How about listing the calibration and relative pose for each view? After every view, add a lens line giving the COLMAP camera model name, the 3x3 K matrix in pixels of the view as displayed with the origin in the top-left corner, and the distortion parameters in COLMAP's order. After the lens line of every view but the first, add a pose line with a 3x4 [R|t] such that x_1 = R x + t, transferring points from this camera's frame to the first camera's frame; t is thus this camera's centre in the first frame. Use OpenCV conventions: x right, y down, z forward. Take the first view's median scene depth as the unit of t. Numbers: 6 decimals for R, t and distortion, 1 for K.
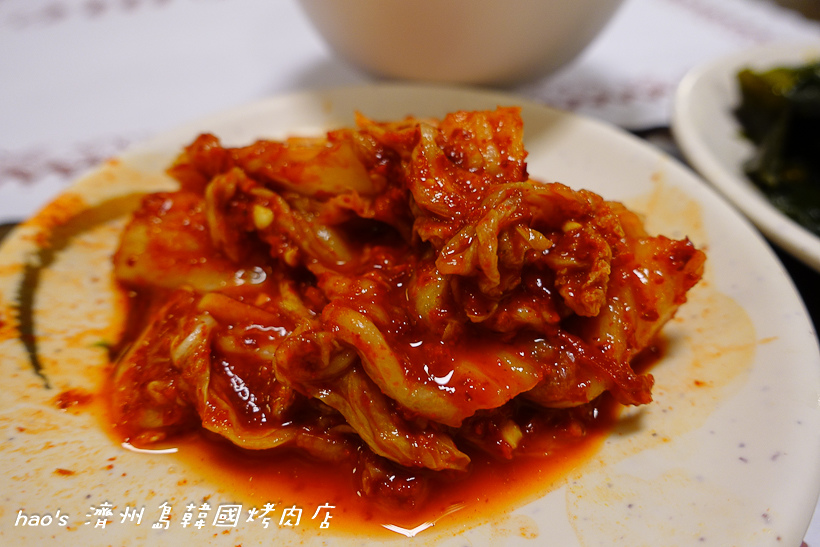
lens RADIAL K [[541.5, 0, 410.0], [0, 541.5, 273.5], [0, 0, 1]] dist [-0.003031, -0.002998]
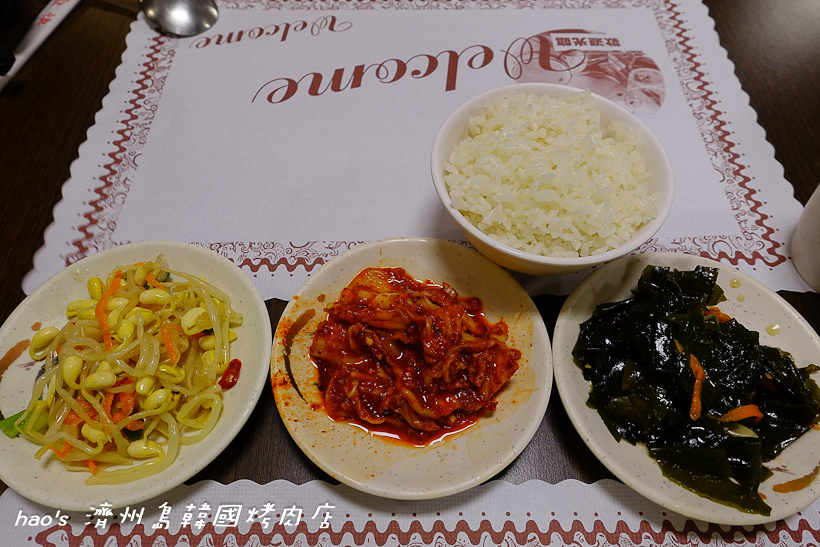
lens RADIAL K [[541.5, 0, 410.0], [0, 541.5, 273.5], [0, 0, 1]] dist [-0.003031, -0.002998]
pose [[0.999867, 0.006275, 0.015037, -0.123406], [-0.009922, 0.966526, 0.256375, -1.370717], [-0.012925, -0.256490, 0.966460, -1.913213]]
